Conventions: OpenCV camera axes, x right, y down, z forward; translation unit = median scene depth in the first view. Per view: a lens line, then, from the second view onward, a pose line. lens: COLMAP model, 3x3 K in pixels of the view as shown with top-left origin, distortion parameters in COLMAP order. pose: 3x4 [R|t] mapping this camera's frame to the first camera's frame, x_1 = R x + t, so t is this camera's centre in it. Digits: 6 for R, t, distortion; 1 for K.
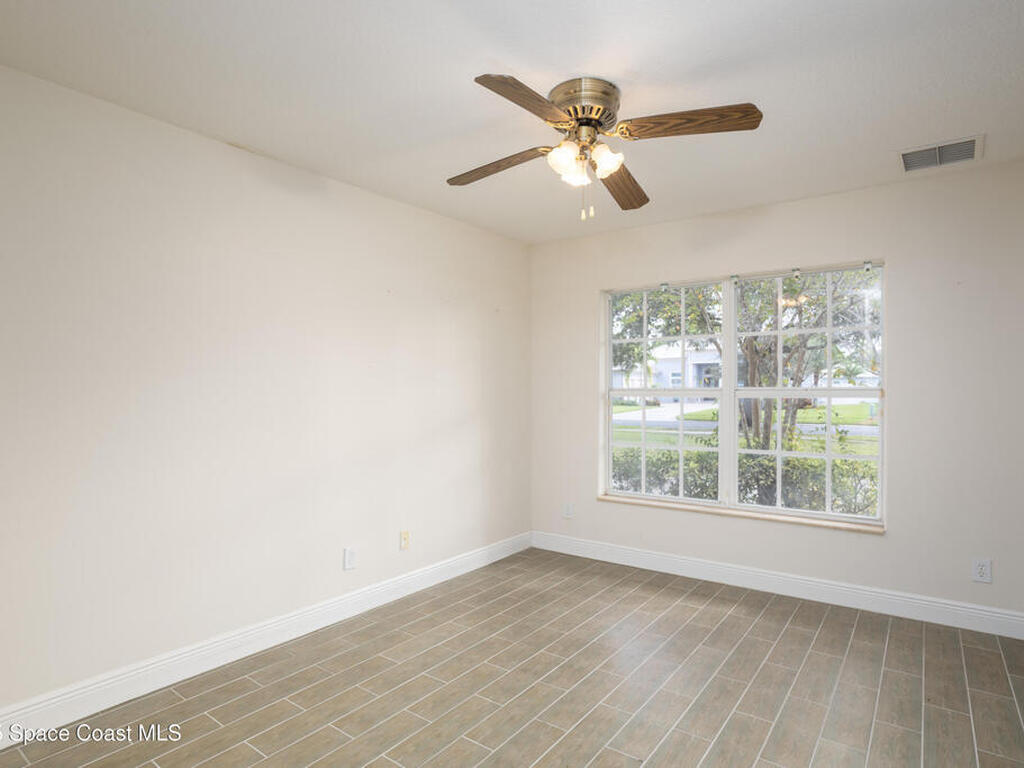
lens RADIAL K [[578.3, 0, 512.1], [0, 578.3, 376.2], [0, 0, 1]] dist [0.002522, -0.025085]
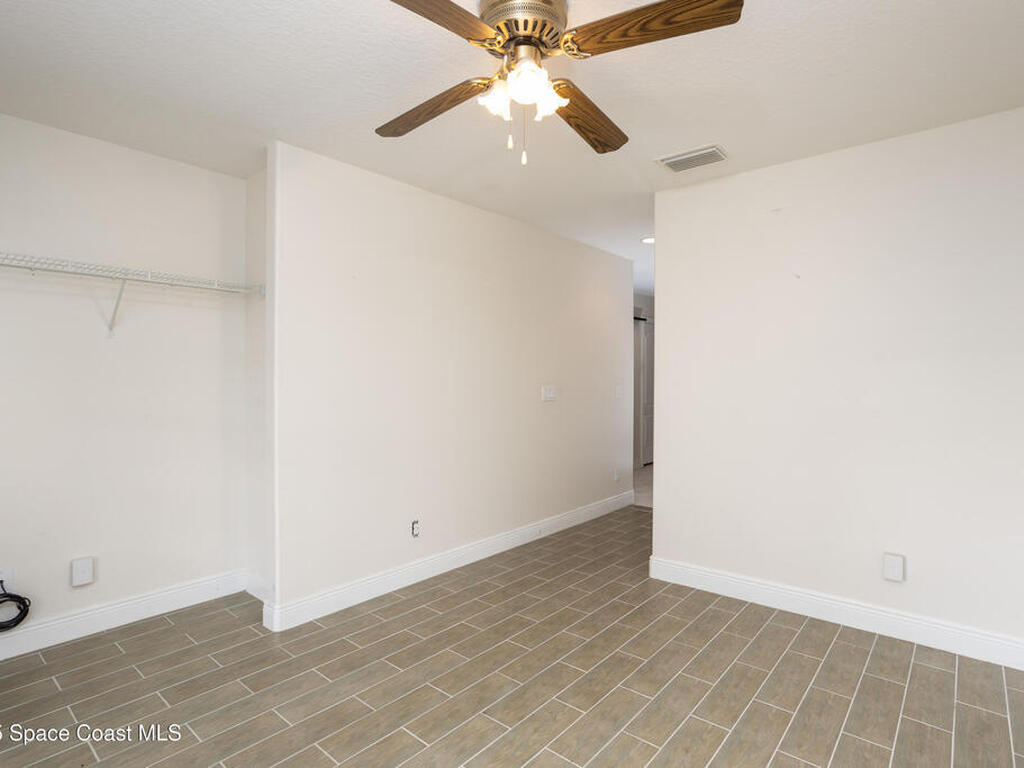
lens RADIAL K [[541.5, 0, 512.0], [0, 541.5, 384.0], [0, 0, 1]] dist [-0.031954, 0.000074]
pose [[0.996181, 0.000124, -0.087315, 0.151835], [0.003040, 0.999344, 0.036098, 0.007680], [0.087262, -0.036226, 0.995527, 0.211175]]
